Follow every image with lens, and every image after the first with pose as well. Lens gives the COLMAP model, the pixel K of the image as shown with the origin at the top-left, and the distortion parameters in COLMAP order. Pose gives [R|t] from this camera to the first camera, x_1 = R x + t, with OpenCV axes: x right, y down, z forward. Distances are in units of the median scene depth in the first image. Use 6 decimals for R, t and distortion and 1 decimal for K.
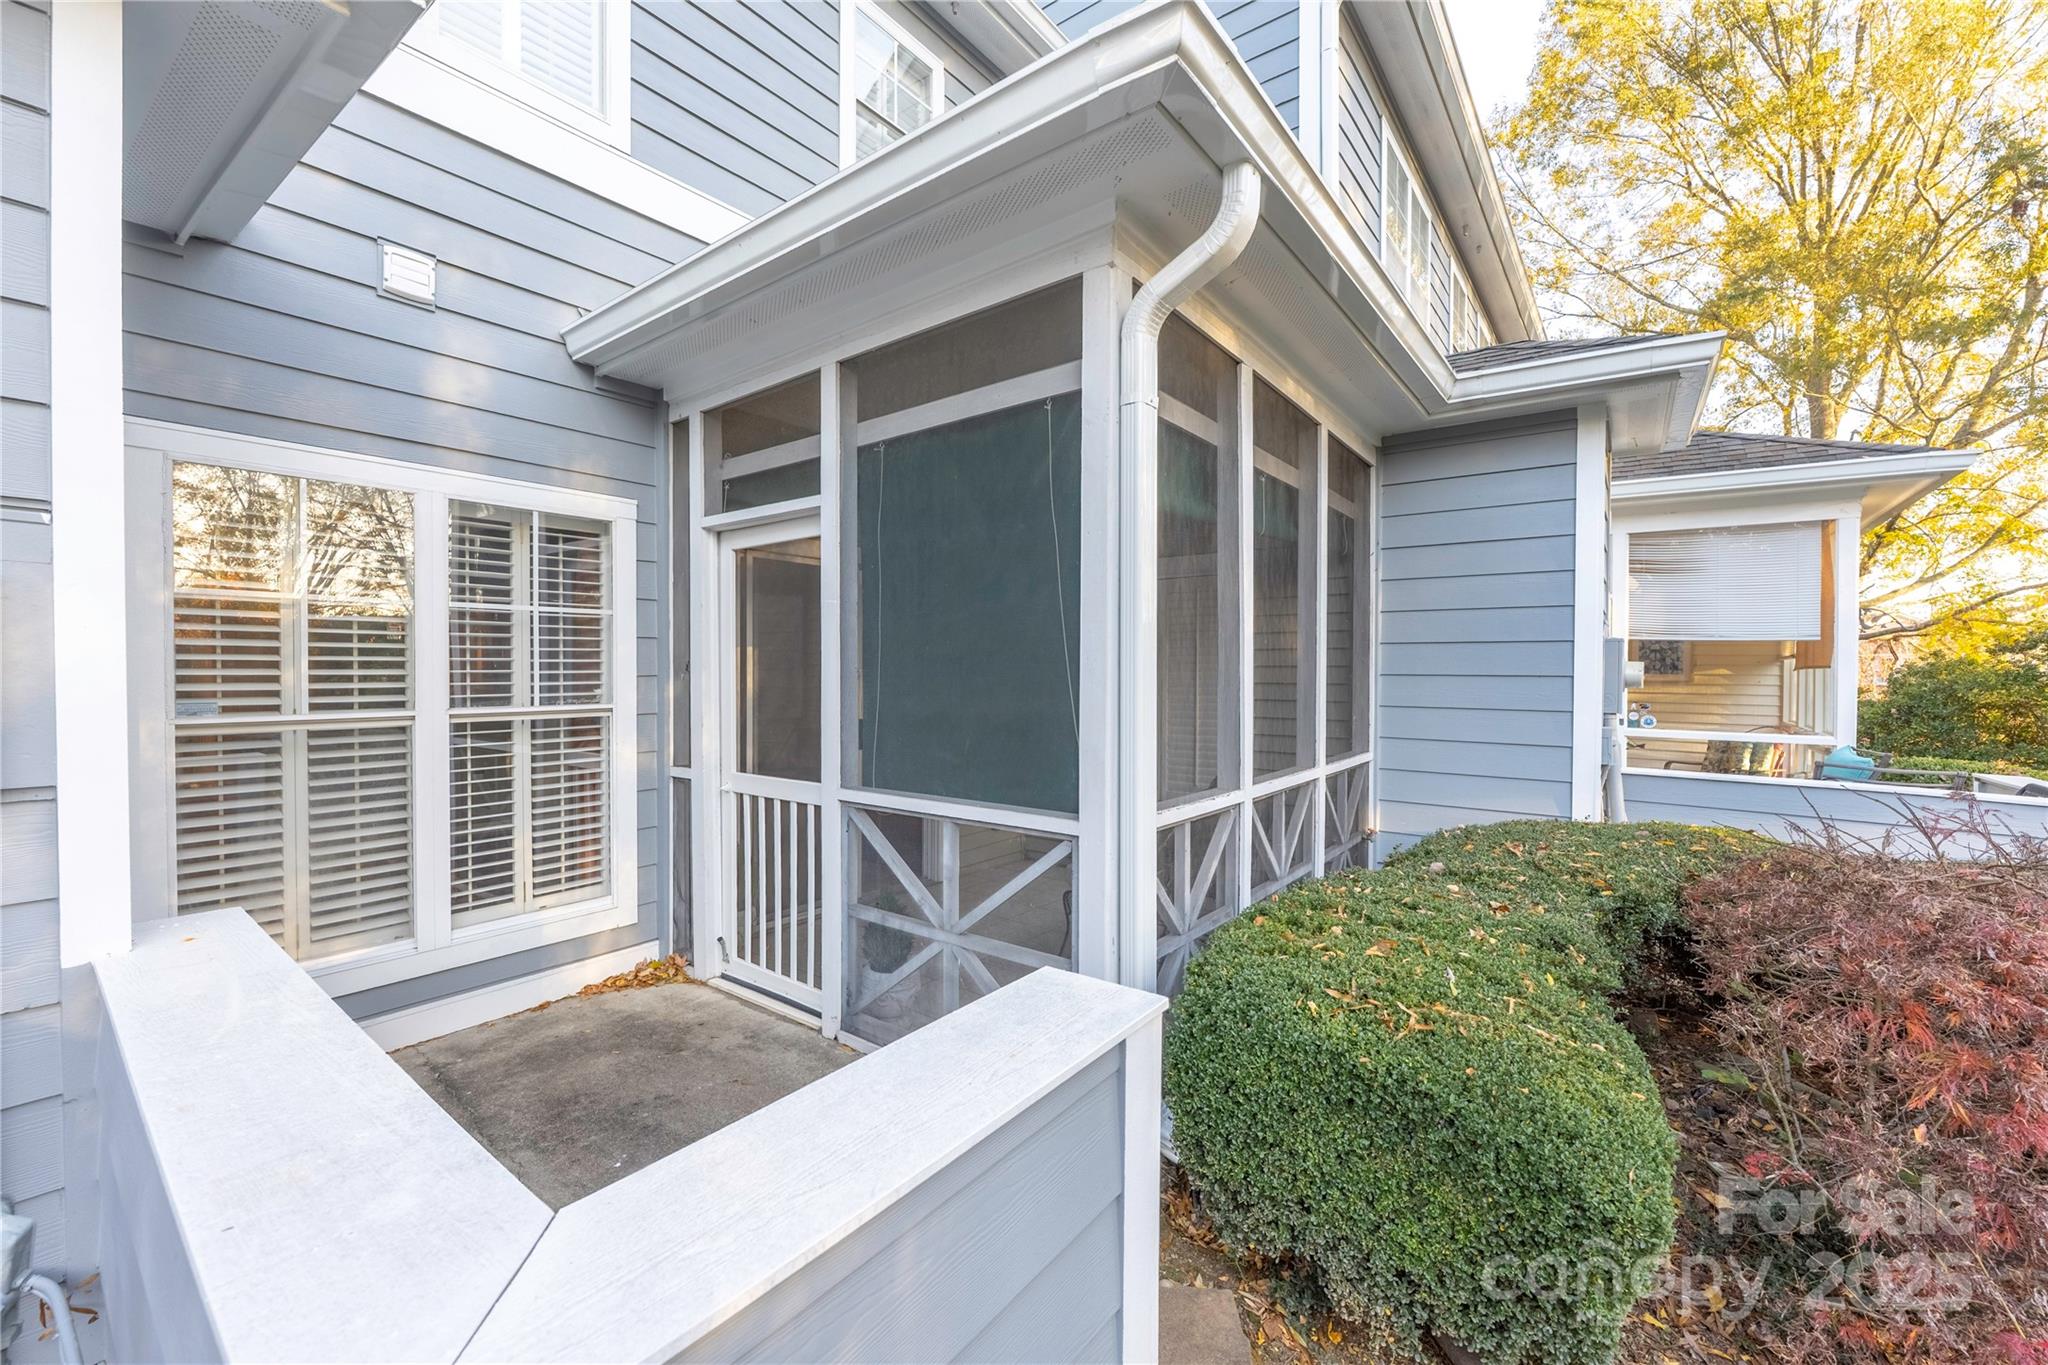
lens RADIAL K [[813.6, 0, 1027.8], [0, 813.6, 683.7], [0, 0, 1]] dist [-0.008348, 0.000029]
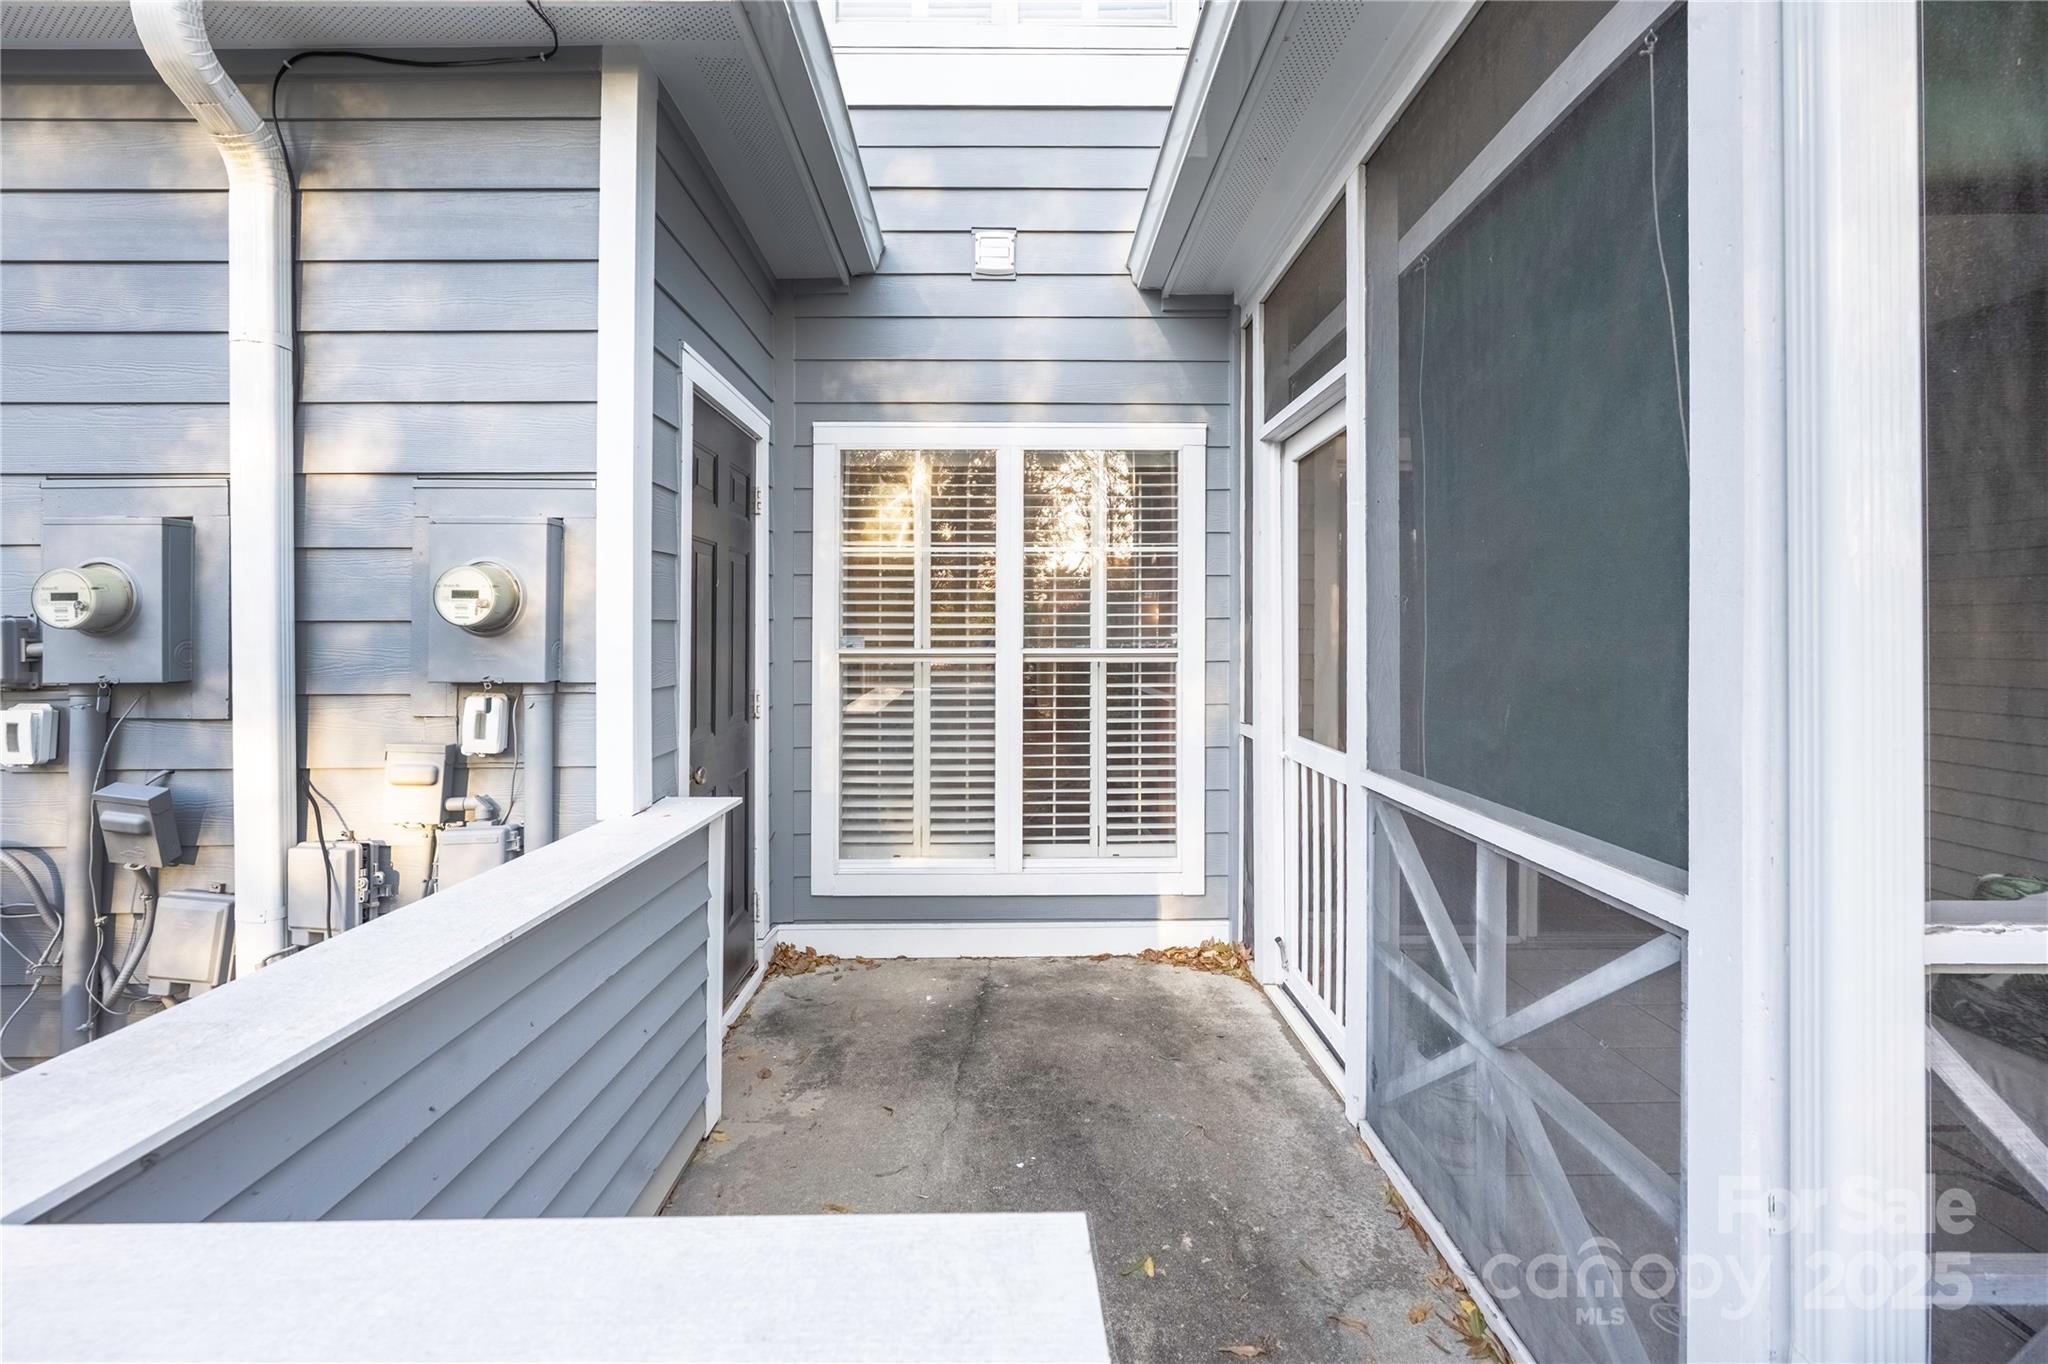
lens RADIAL K [[848.7, 0, 1024.3], [0, 848.7, 628.4], [0, 0, 1]] dist [-0.001663, -0.000022]
pose [[0.616648, -0.005730, -0.787218, 0.146781], [-0.011412, 0.999803, -0.016217, 0.020876], [0.787156, 0.018984, 0.616462, 0.289712]]
